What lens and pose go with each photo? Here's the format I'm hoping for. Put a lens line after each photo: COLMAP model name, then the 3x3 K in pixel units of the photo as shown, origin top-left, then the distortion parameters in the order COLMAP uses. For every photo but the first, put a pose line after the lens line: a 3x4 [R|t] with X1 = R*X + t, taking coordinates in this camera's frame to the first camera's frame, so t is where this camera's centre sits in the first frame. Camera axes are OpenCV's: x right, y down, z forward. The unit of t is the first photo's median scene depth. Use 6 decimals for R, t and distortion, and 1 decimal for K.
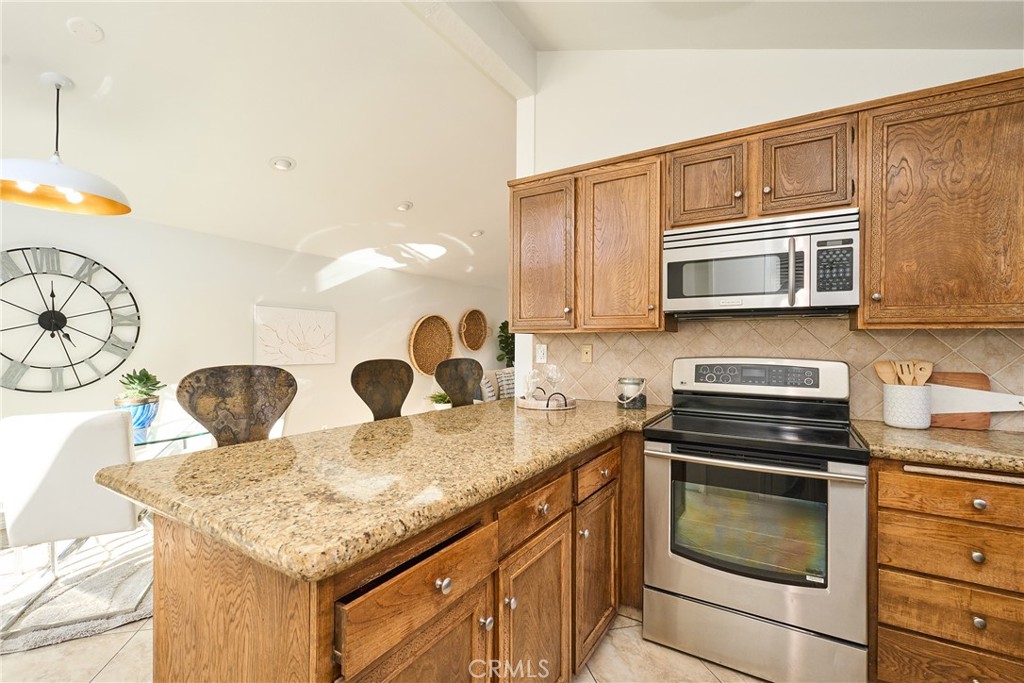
lens RADIAL K [[456.2, 0, 512.1], [0, 456.2, 341.5], [0, 0, 1]] dist [-0.005148, 0.000475]
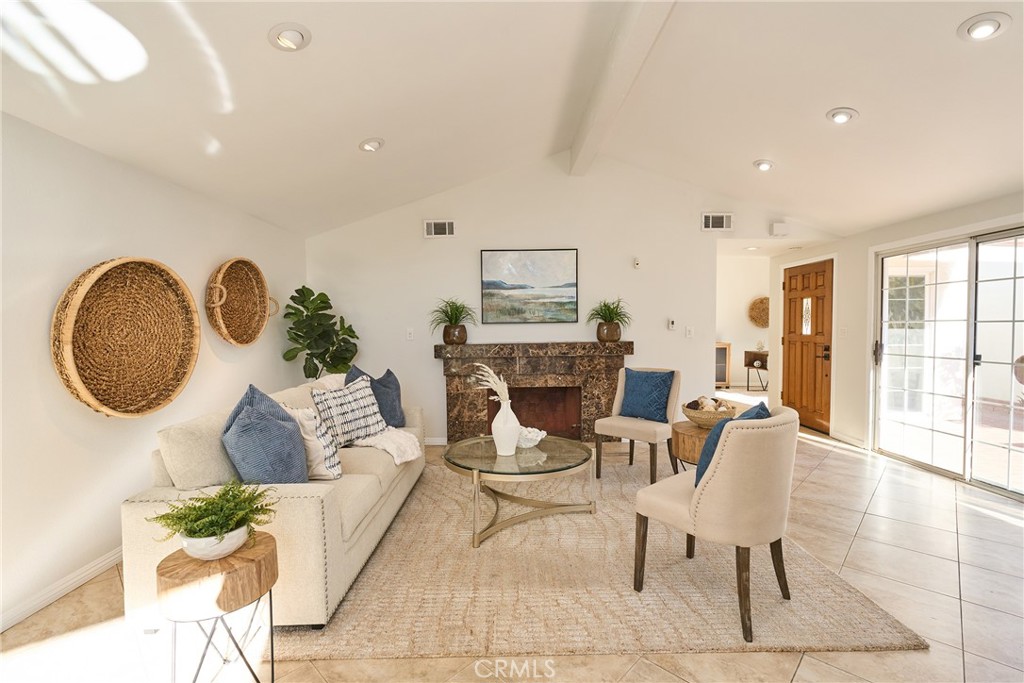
lens RADIAL K [[456.2, 0, 514.2], [0, 456.2, 341.3], [0, 0, 1]] dist [-0.005148, 0.000475]
pose [[0.843863, -0.034719, 0.535434, -0.107284], [0.012046, 0.998879, 0.045784, -0.002407], [-0.536423, -0.032186, 0.843335, 0.478317]]
